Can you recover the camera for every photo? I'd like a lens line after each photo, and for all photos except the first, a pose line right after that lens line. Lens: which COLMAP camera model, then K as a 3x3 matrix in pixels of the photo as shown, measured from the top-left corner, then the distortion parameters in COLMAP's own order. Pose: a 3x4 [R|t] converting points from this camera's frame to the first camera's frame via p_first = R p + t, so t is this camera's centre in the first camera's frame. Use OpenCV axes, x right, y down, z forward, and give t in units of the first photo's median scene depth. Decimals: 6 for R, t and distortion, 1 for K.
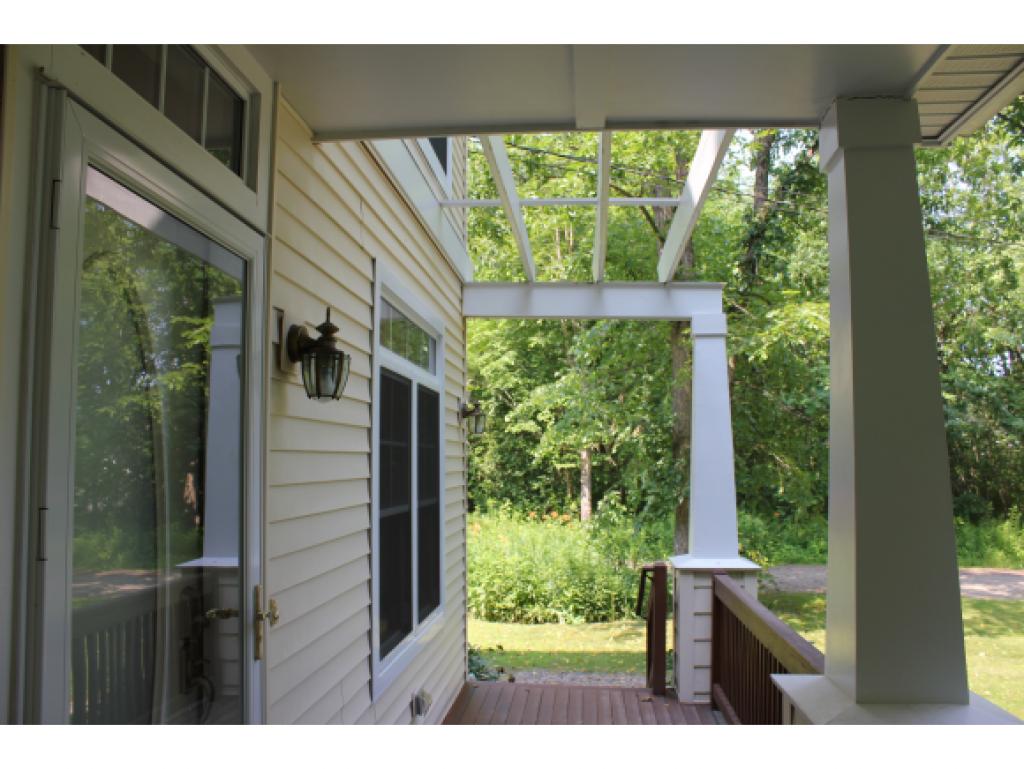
lens RADIAL K [[842.1, 0, 512.0], [0, 842.1, 384.5], [0, 0, 1]] dist [-0.181243, 0.159090]
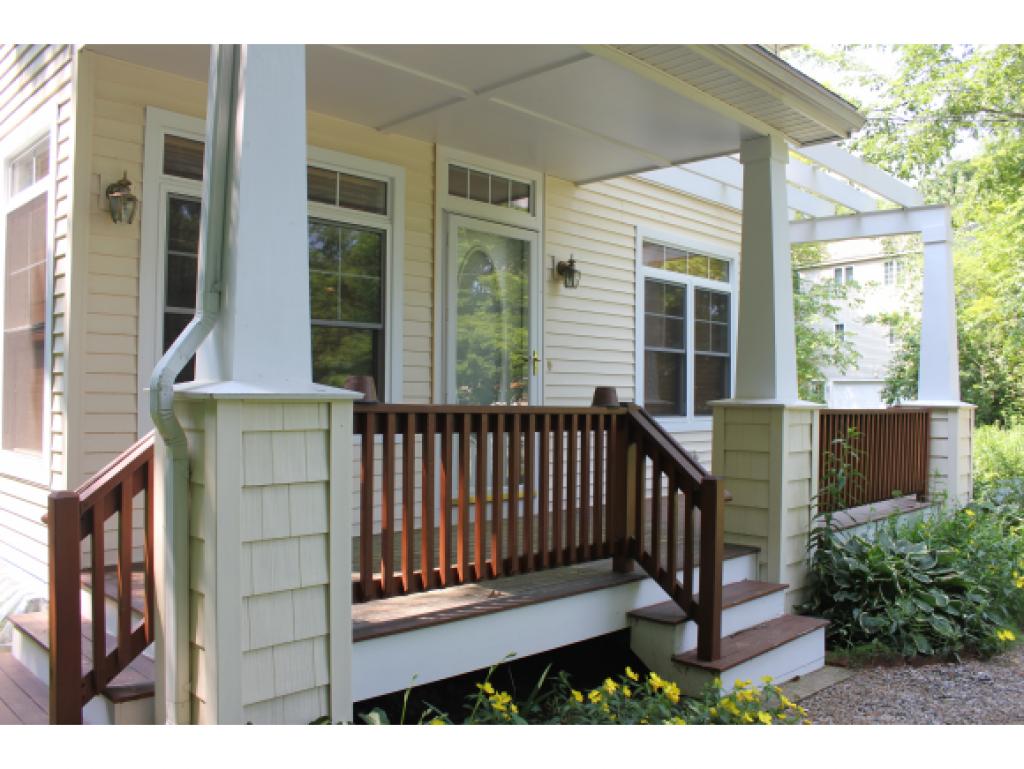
lens RADIAL K [[842.1, 0, 512.0], [0, 842.1, 384.5], [0, 0, 1]] dist [-0.181243, 0.159090]
pose [[0.754801, 0.001139, -0.655953, 0.969752], [0.046334, 0.997408, 0.055049, 0.116669], [0.654315, -0.071944, 0.752792, -0.810262]]
